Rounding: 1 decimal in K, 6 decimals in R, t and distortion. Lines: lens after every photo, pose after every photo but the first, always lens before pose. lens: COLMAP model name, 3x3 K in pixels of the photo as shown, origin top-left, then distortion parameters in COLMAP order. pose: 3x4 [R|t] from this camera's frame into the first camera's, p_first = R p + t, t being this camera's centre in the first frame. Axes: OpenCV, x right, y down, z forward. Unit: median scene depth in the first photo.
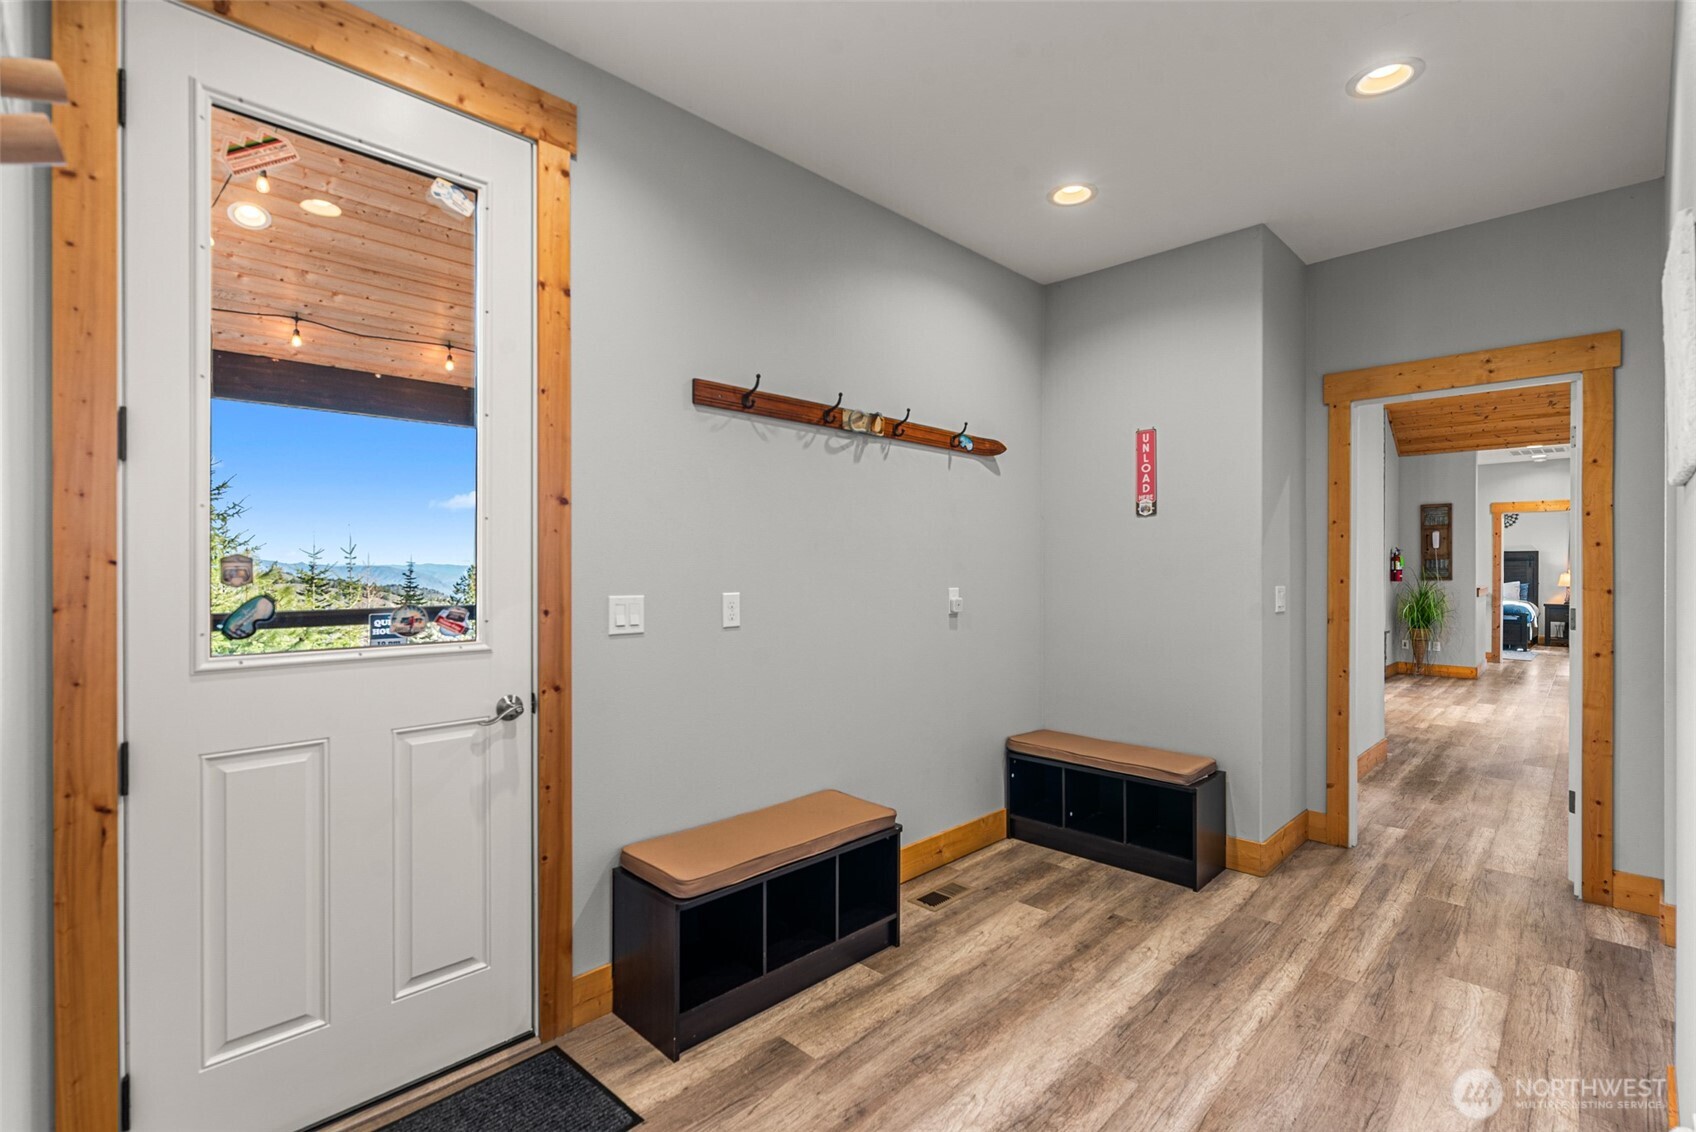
lens RADIAL K [[775.5, 0, 860.0], [0, 775.5, 569.6], [0, 0, 1]] dist [0.006943, -0.002187]
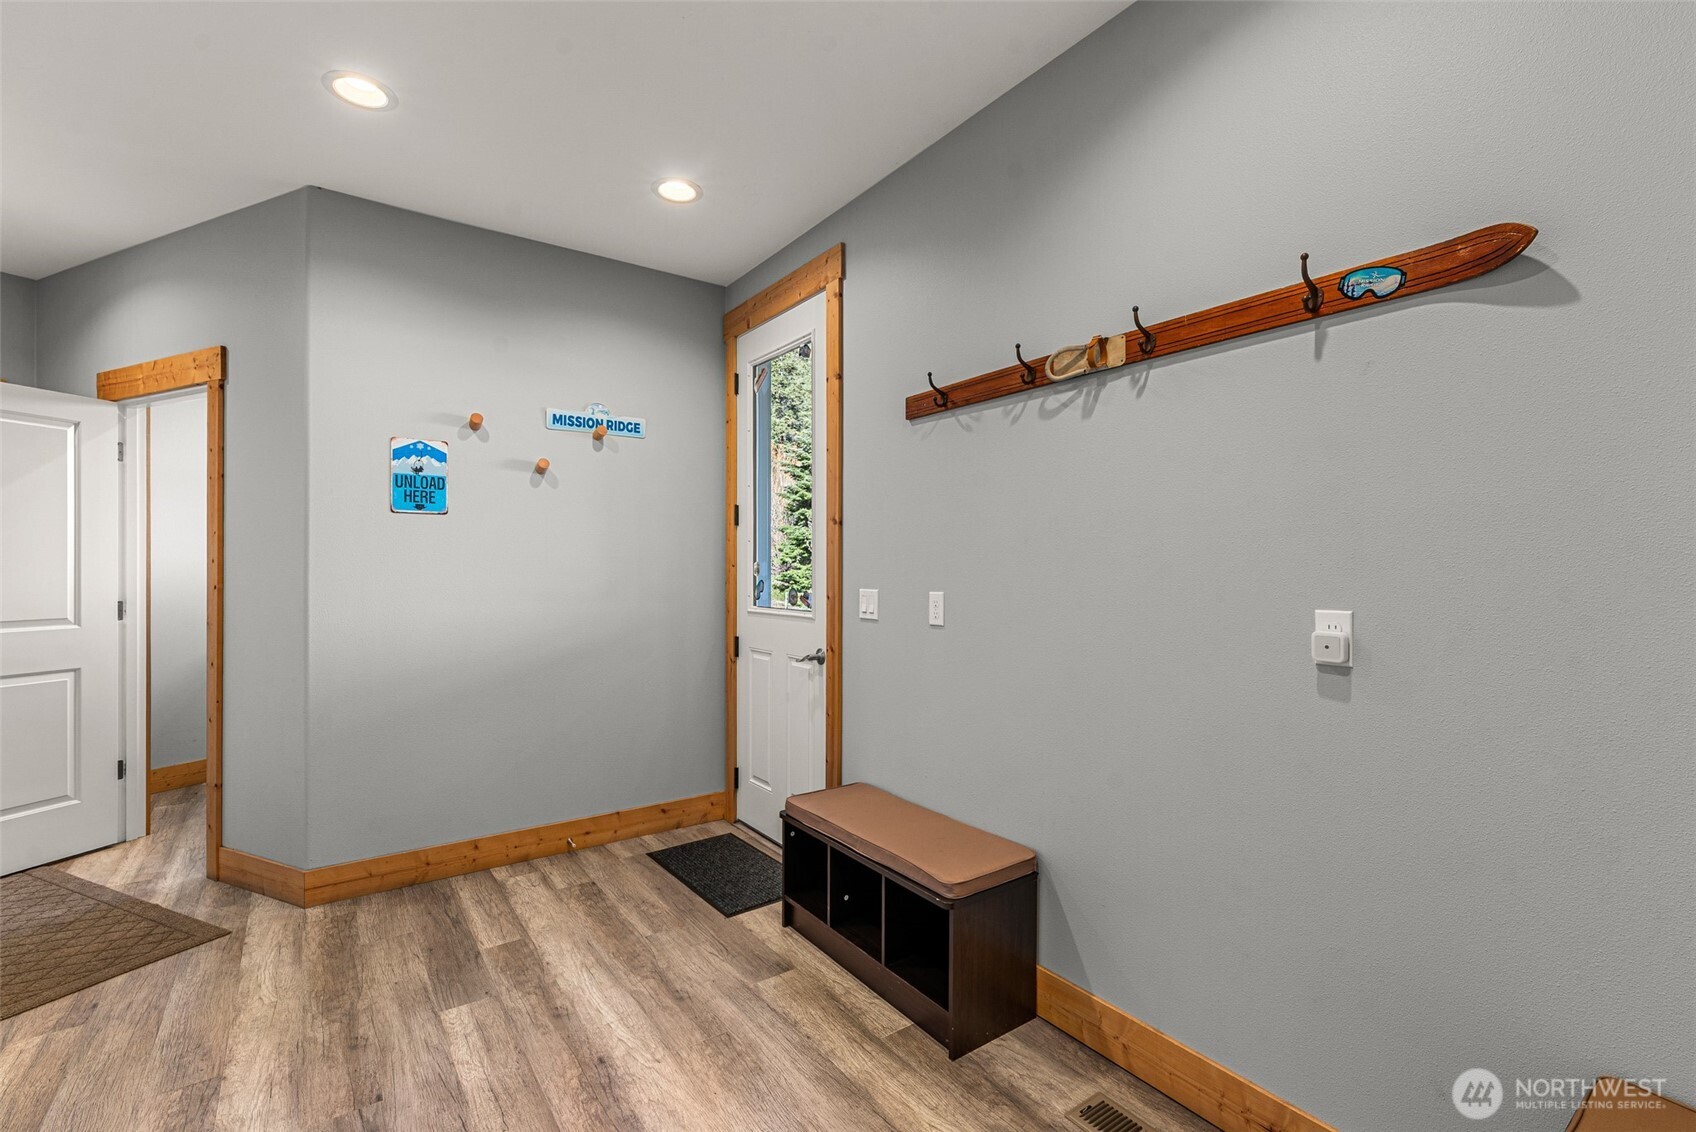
lens RADIAL K [[742.9, 0, 850.5], [0, 742.9, 568.8], [0, 0, 1]] dist [0.001322, -0.000415]
pose [[-0.179718, 0.001398, -0.983717, 0.850327], [-0.003054, 0.999993, 0.001979, -0.002555], [0.983713, 0.003360, -0.179713, 1.109934]]
